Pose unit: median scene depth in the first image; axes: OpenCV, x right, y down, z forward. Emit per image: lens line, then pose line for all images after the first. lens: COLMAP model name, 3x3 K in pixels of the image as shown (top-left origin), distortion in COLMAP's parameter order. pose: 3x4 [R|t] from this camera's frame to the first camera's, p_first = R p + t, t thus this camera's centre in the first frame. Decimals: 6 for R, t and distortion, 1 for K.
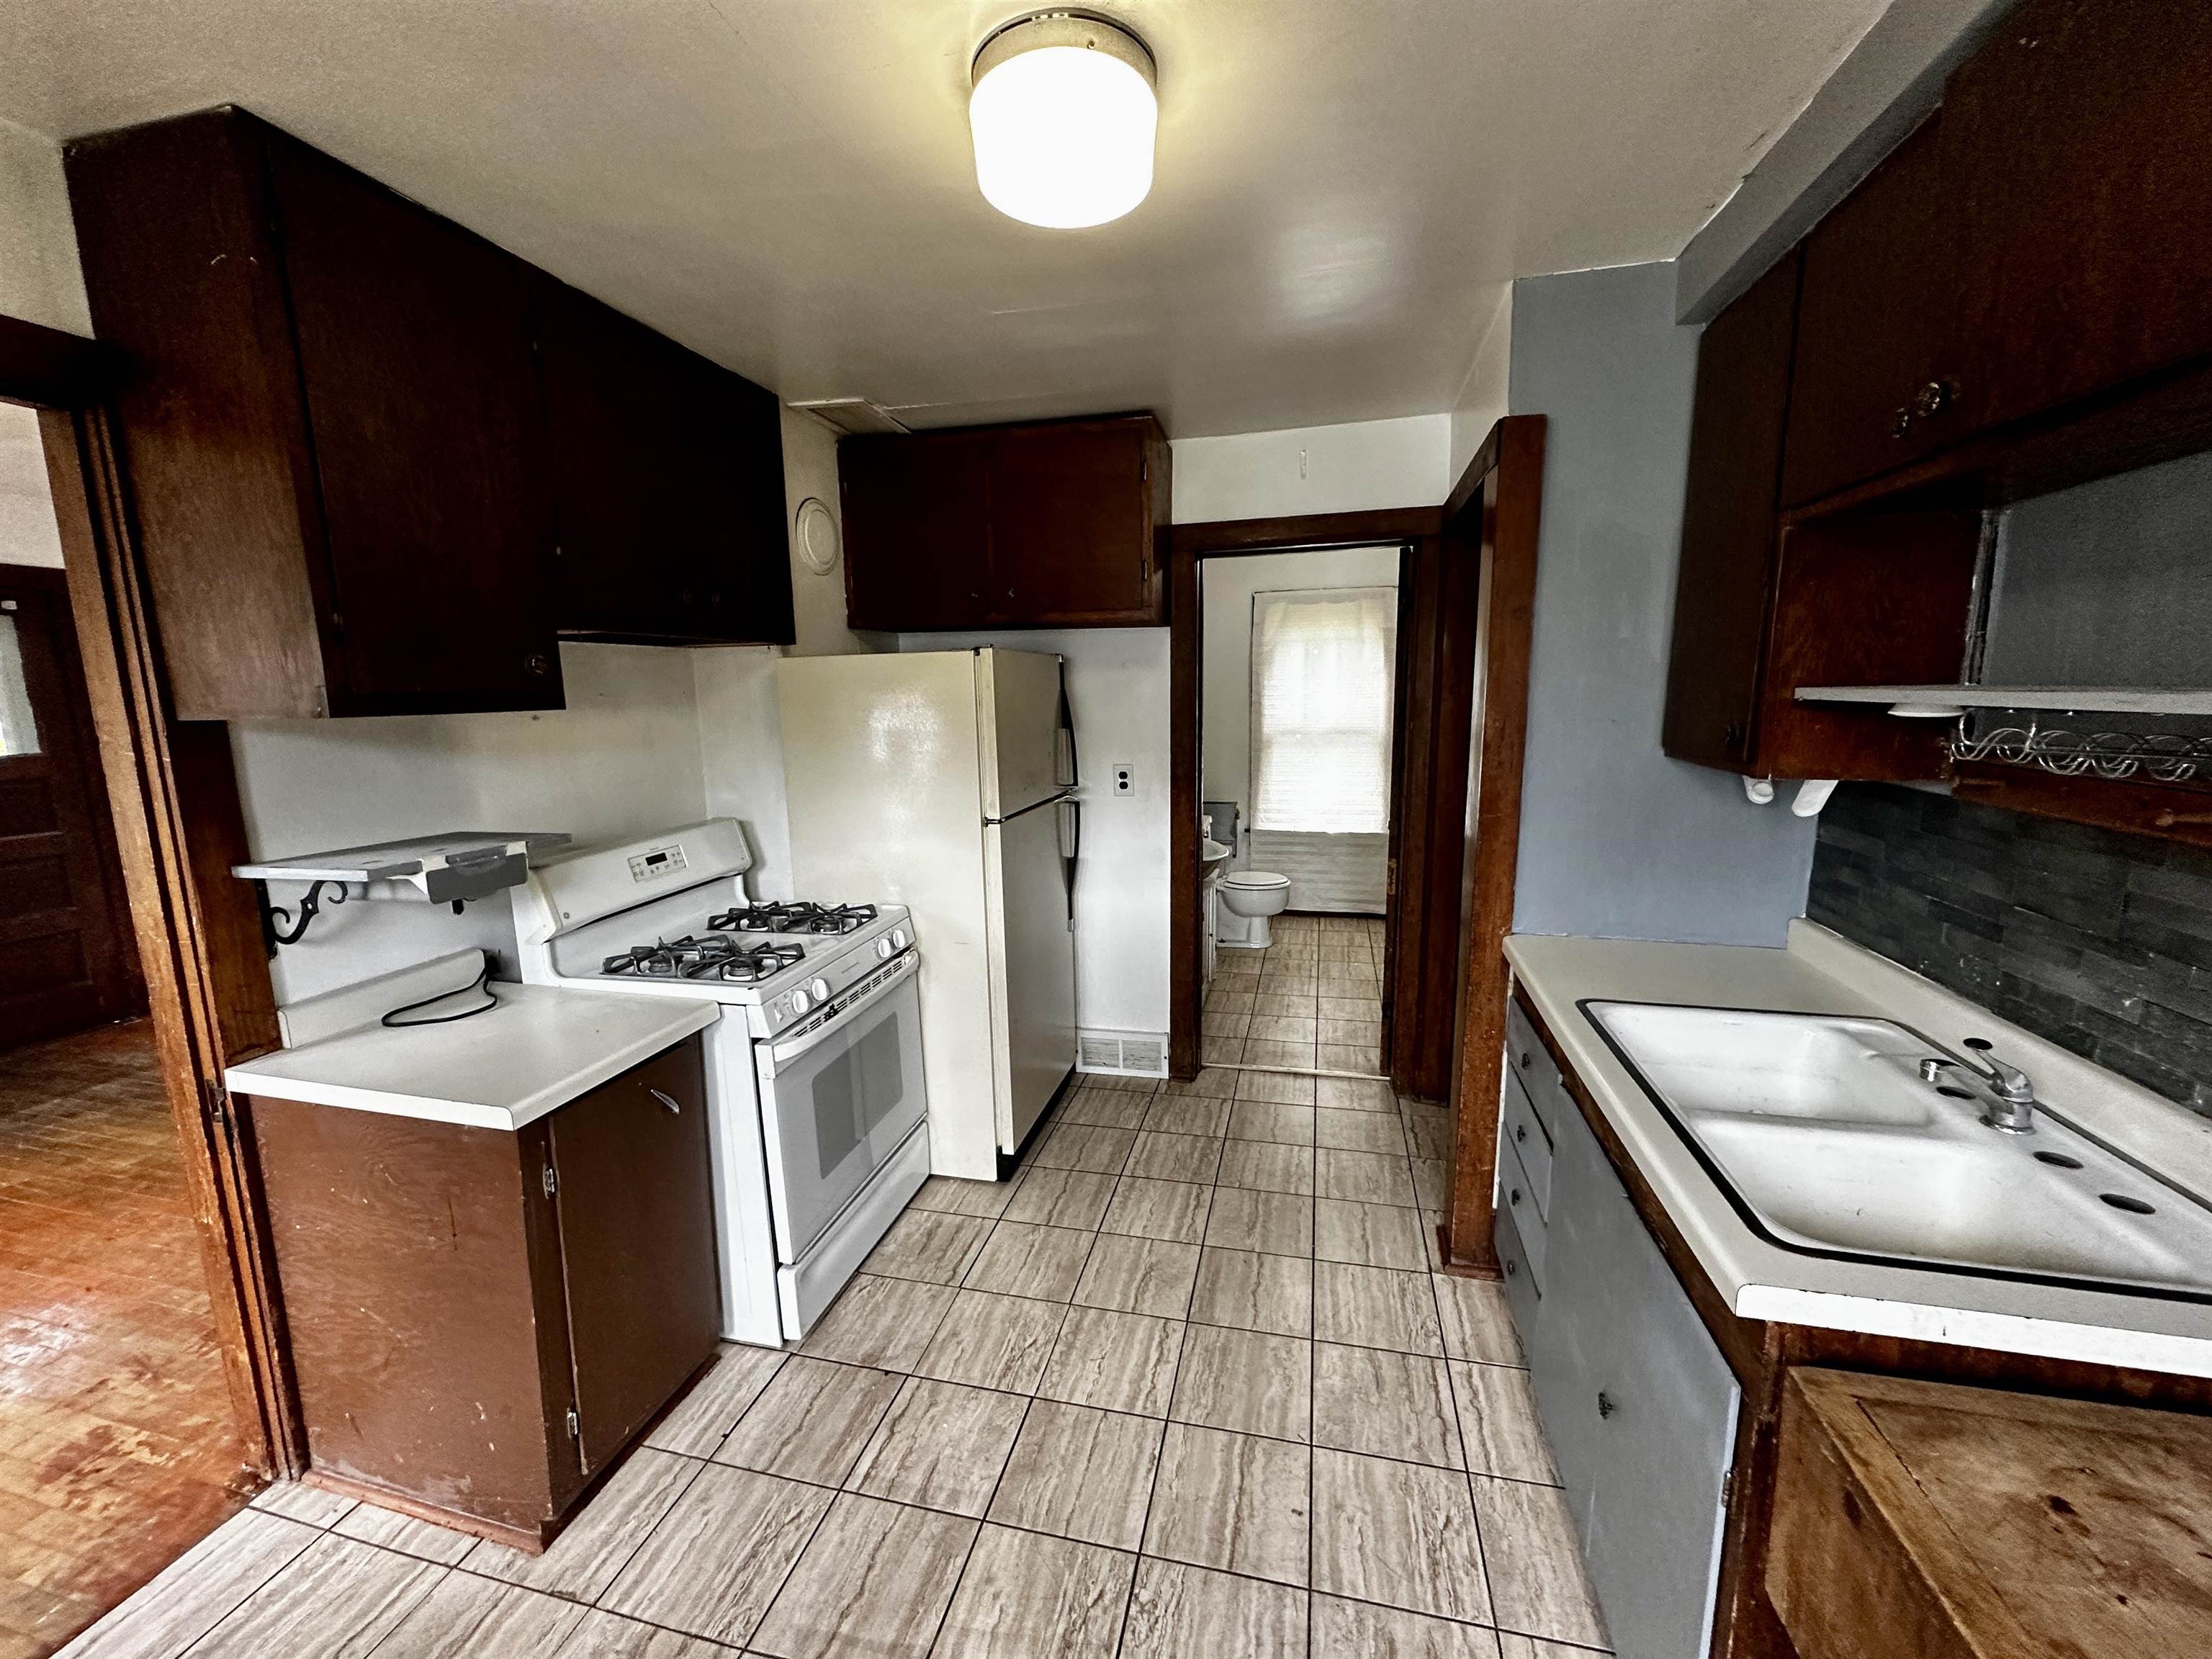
lens RADIAL K [[882.6, 0, 1105.2], [0, 882.6, 831.9], [0, 0, 1]] dist [-0.002065, 0.000293]
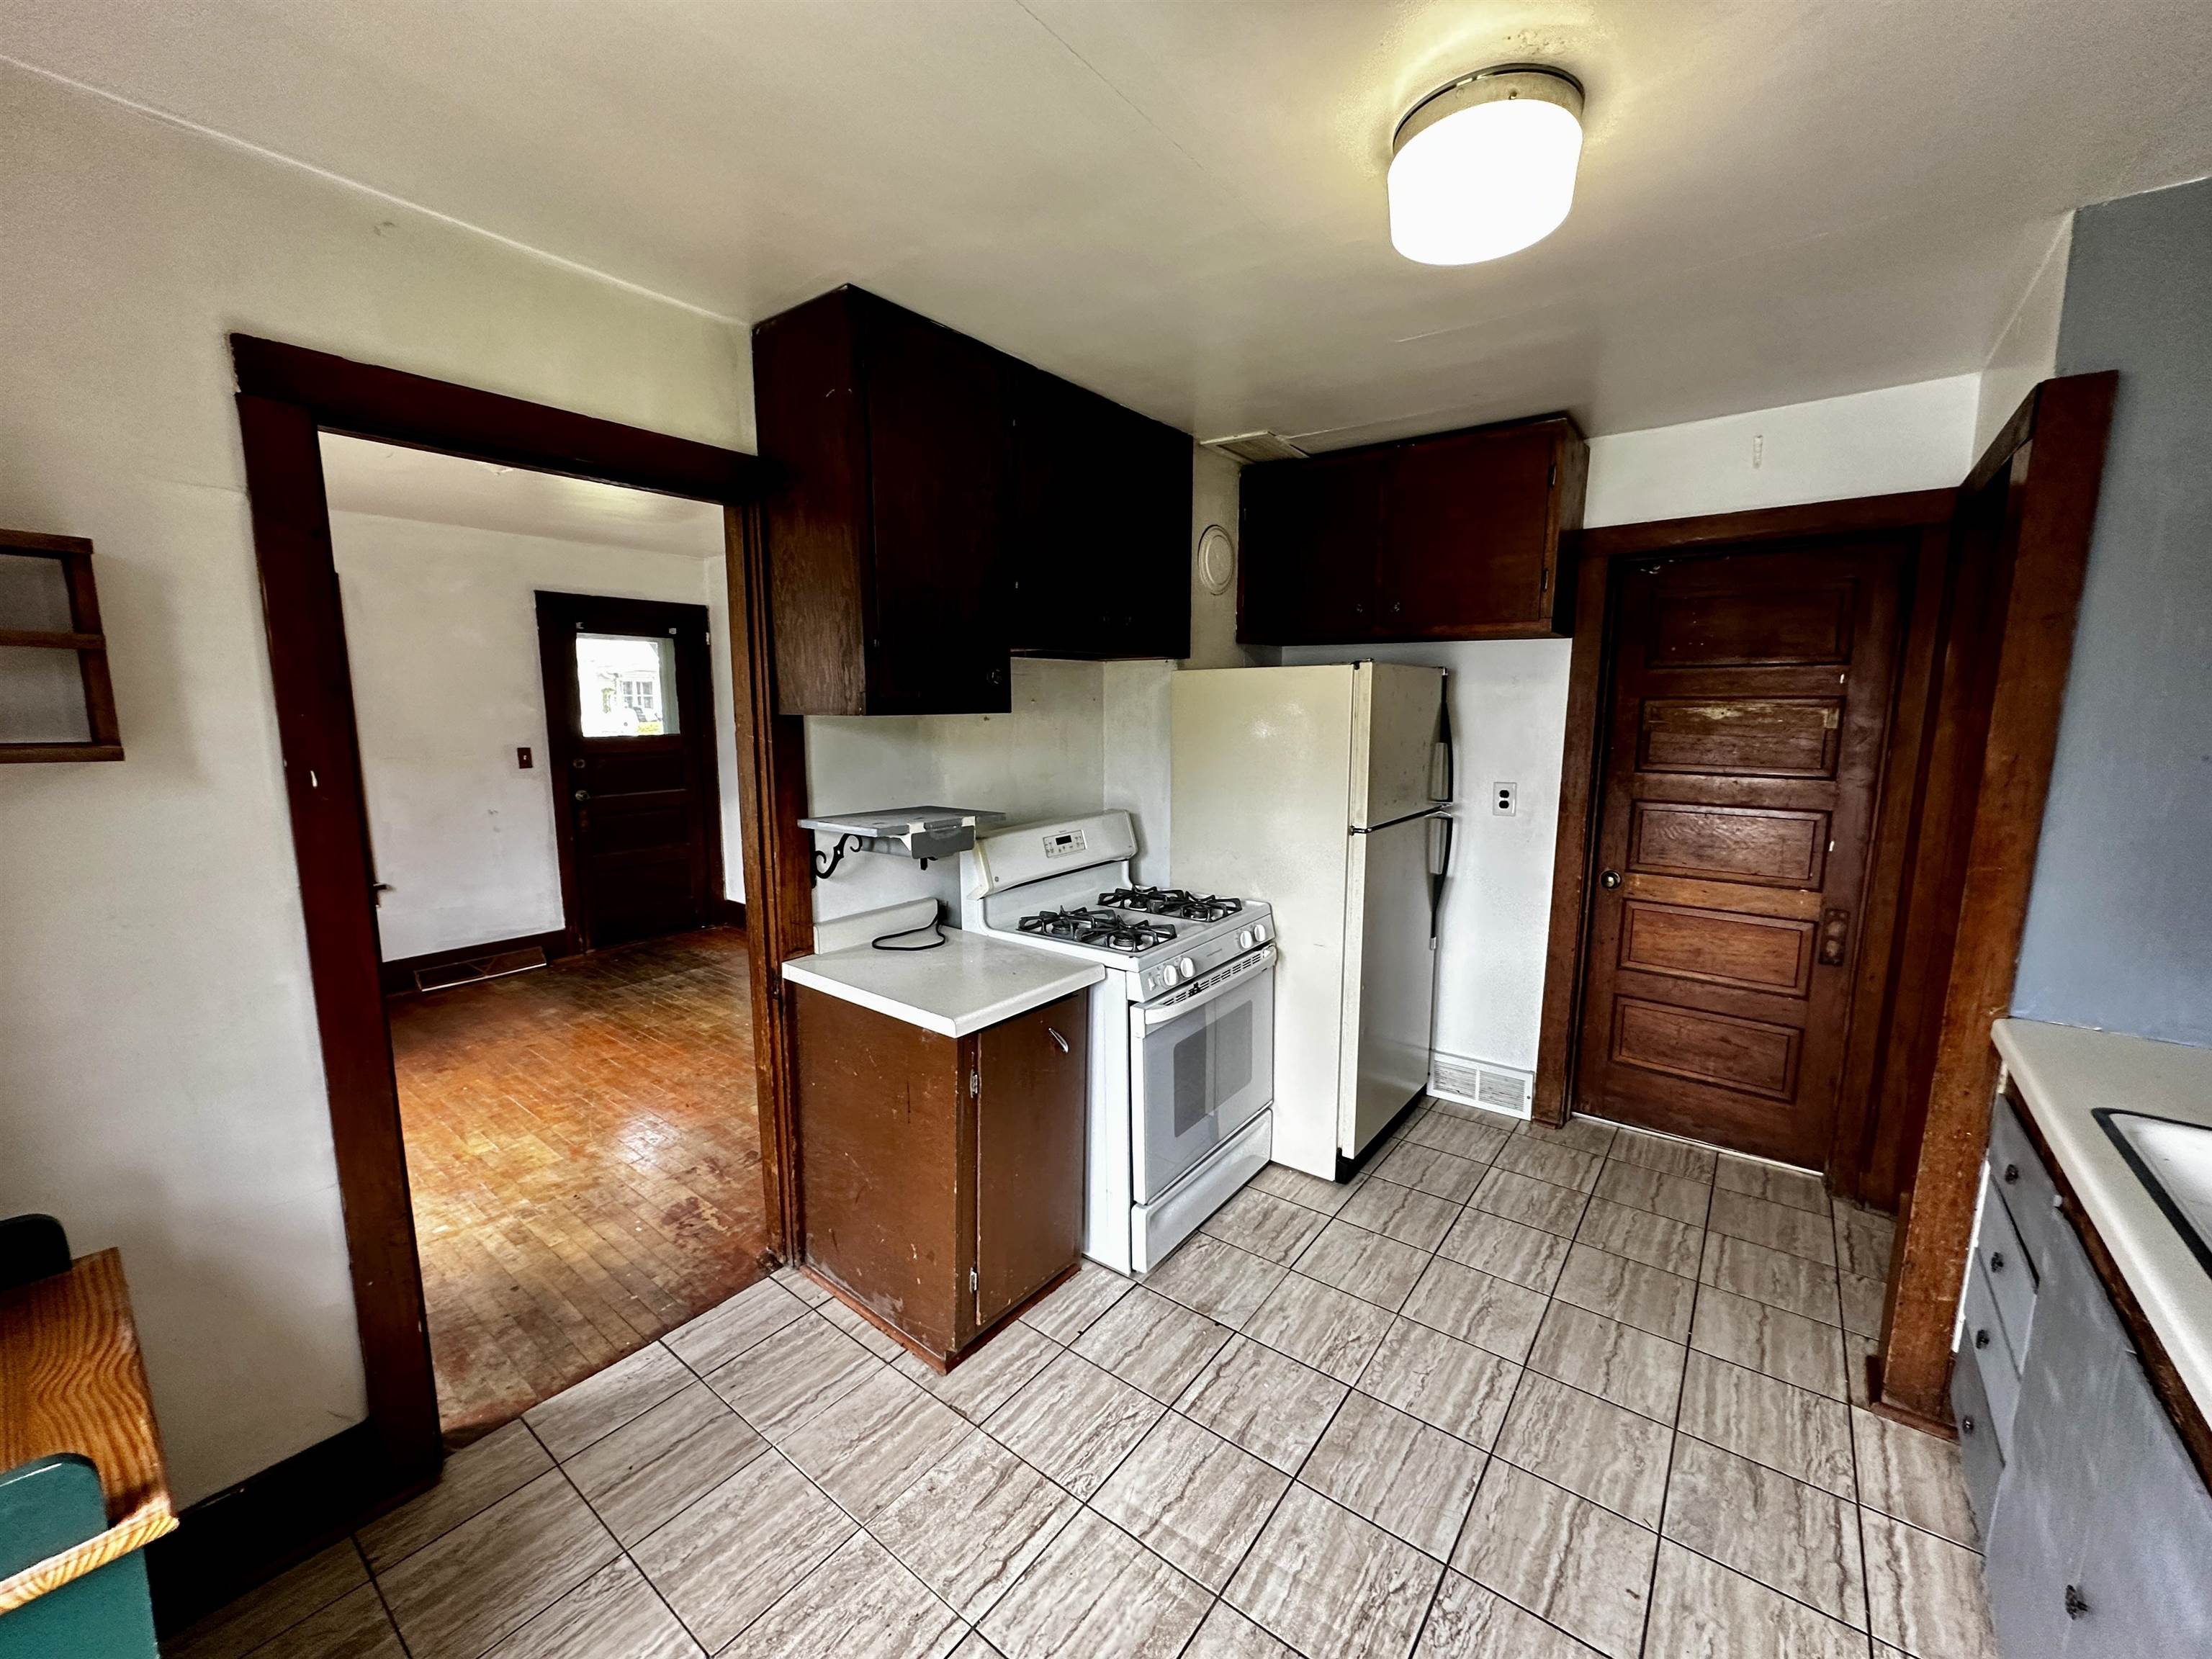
lens RADIAL K [[882.6, 0, 1105.2], [0, 882.6, 831.9], [0, 0, 1]] dist [-0.002065, 0.000293]
pose [[0.914381, 0.076701, -0.397523, 0.013549], [-0.080615, 0.996722, 0.006885, 0.008234], [0.396748, 0.025751, 0.917566, -0.075101]]
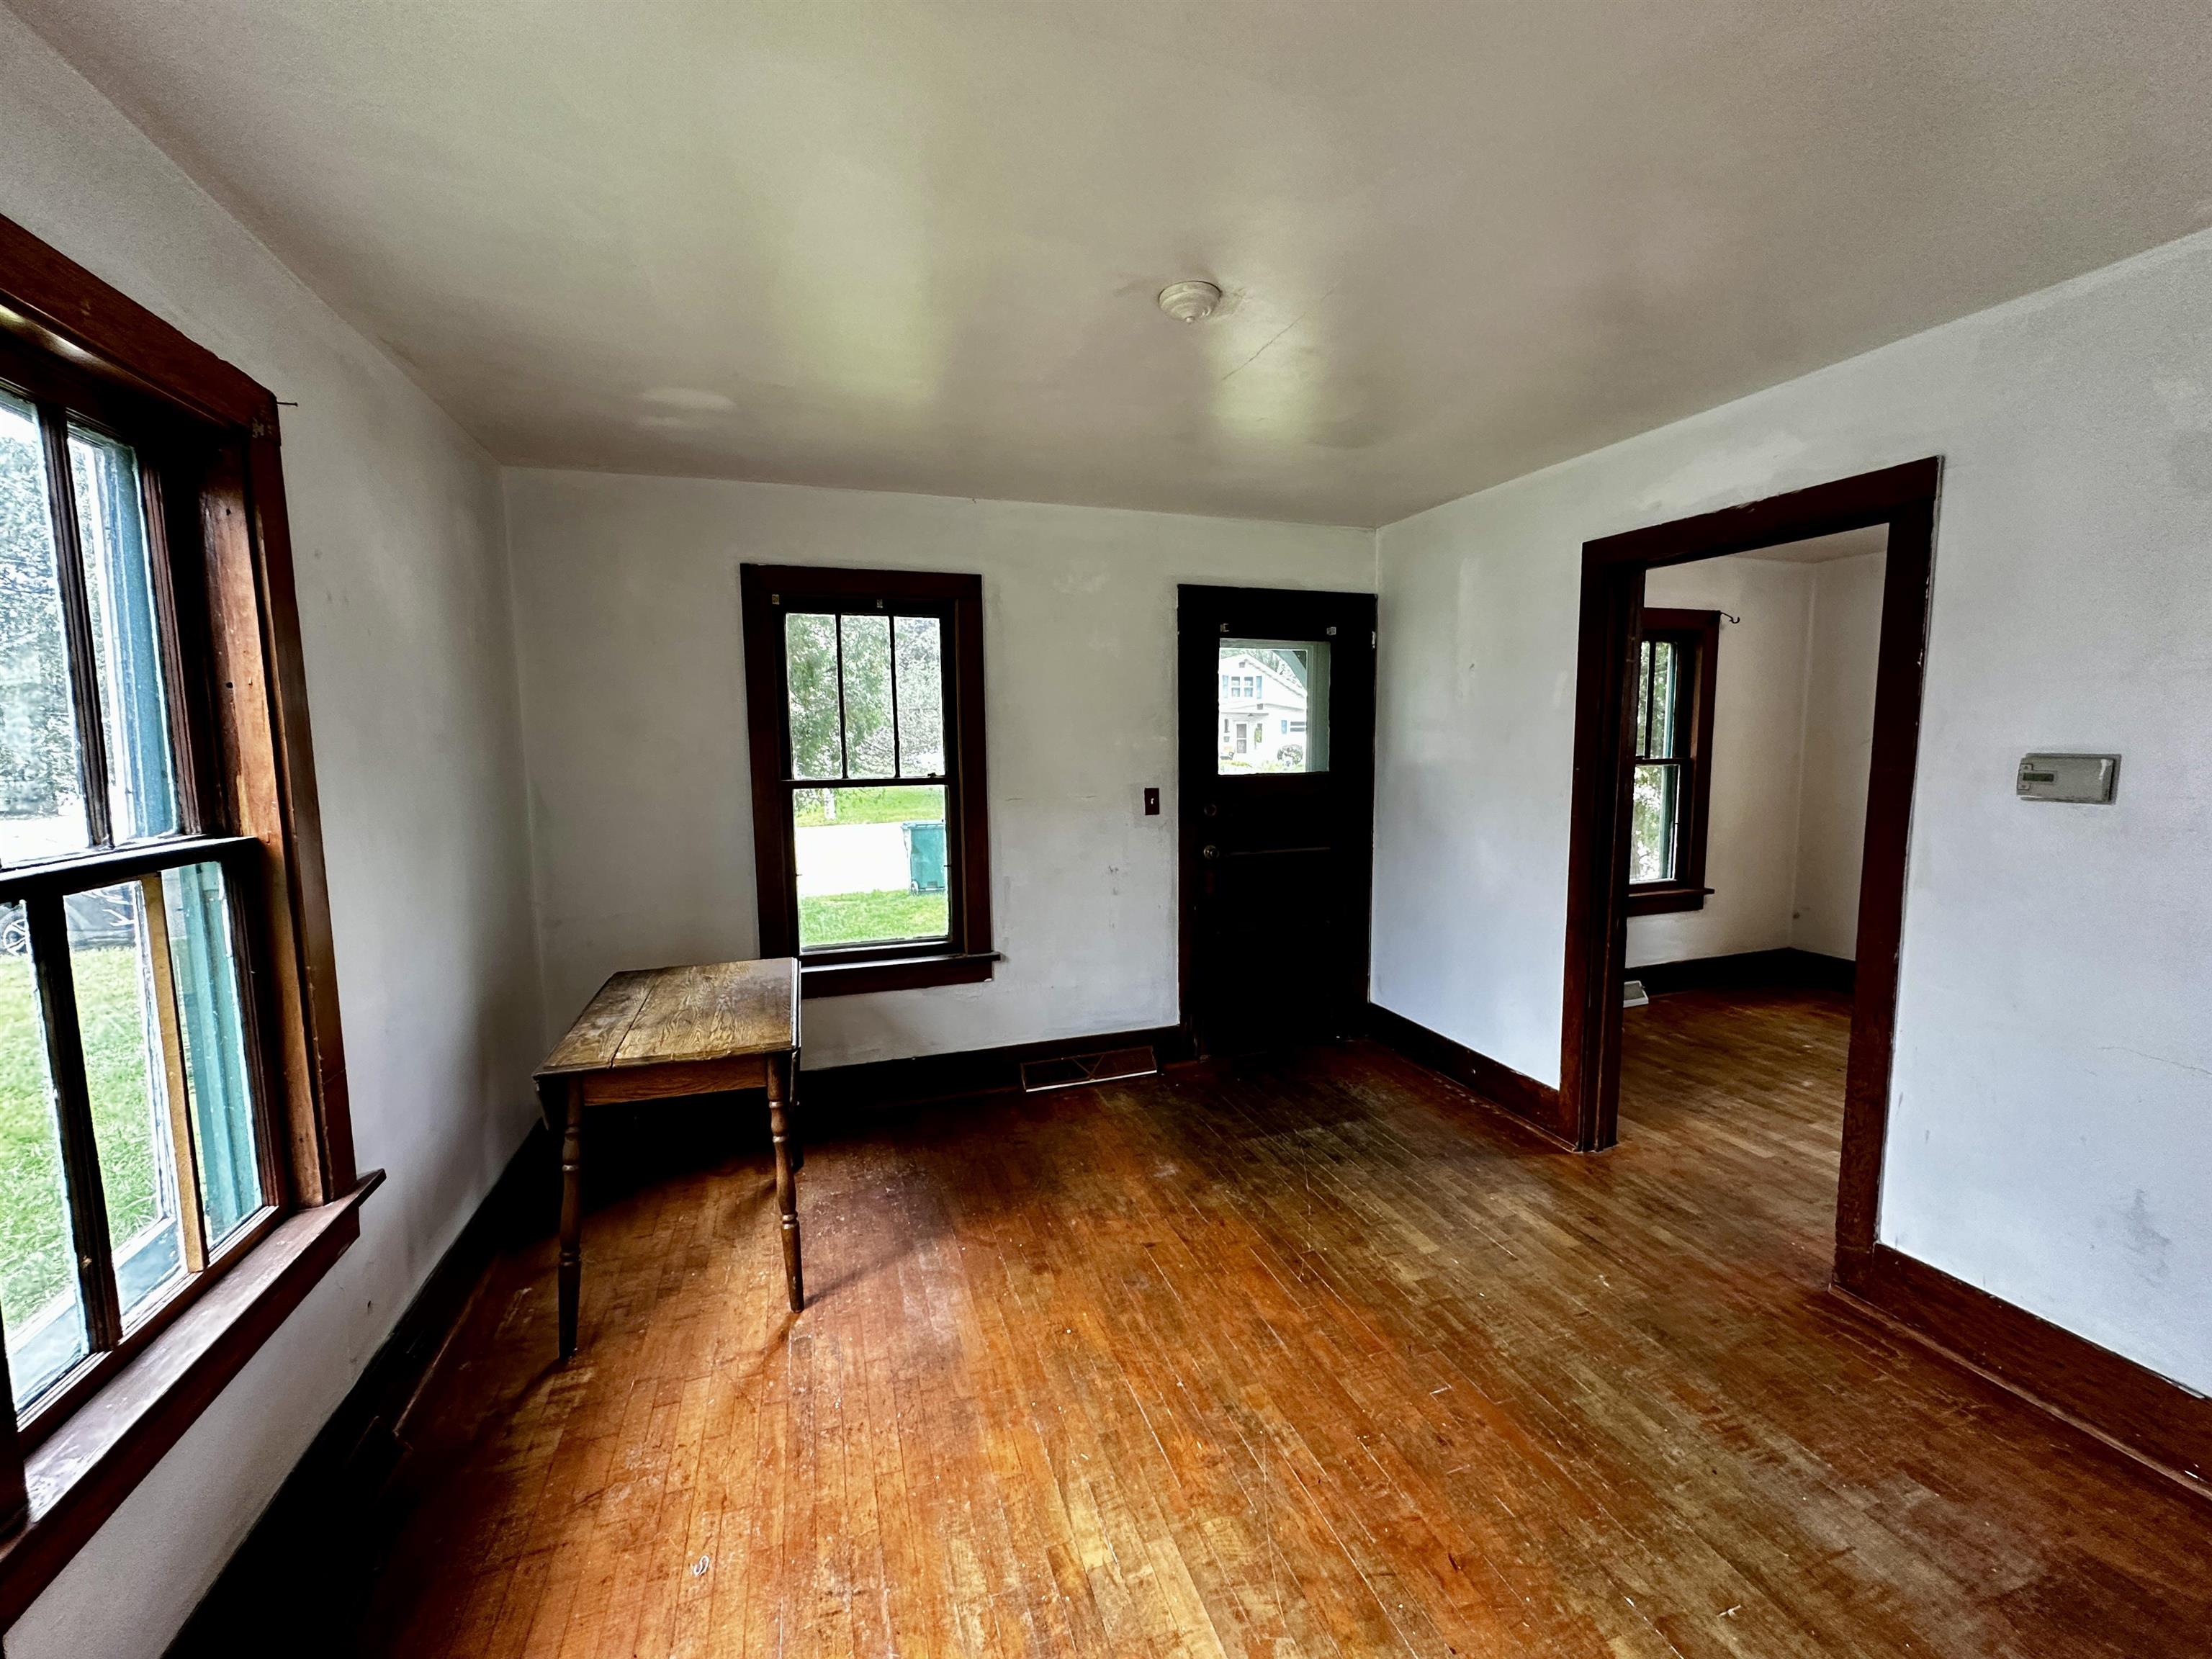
lens RADIAL K [[882.6, 0, 1105.2], [0, 882.6, 831.9], [0, 0, 1]] dist [-0.002065, 0.000293]
pose [[0.539854, 0.093963, -0.836498, -0.891675], [-0.130859, 0.991037, 0.026869, -0.022194], [0.831525, 0.094958, 0.547311, 0.402419]]
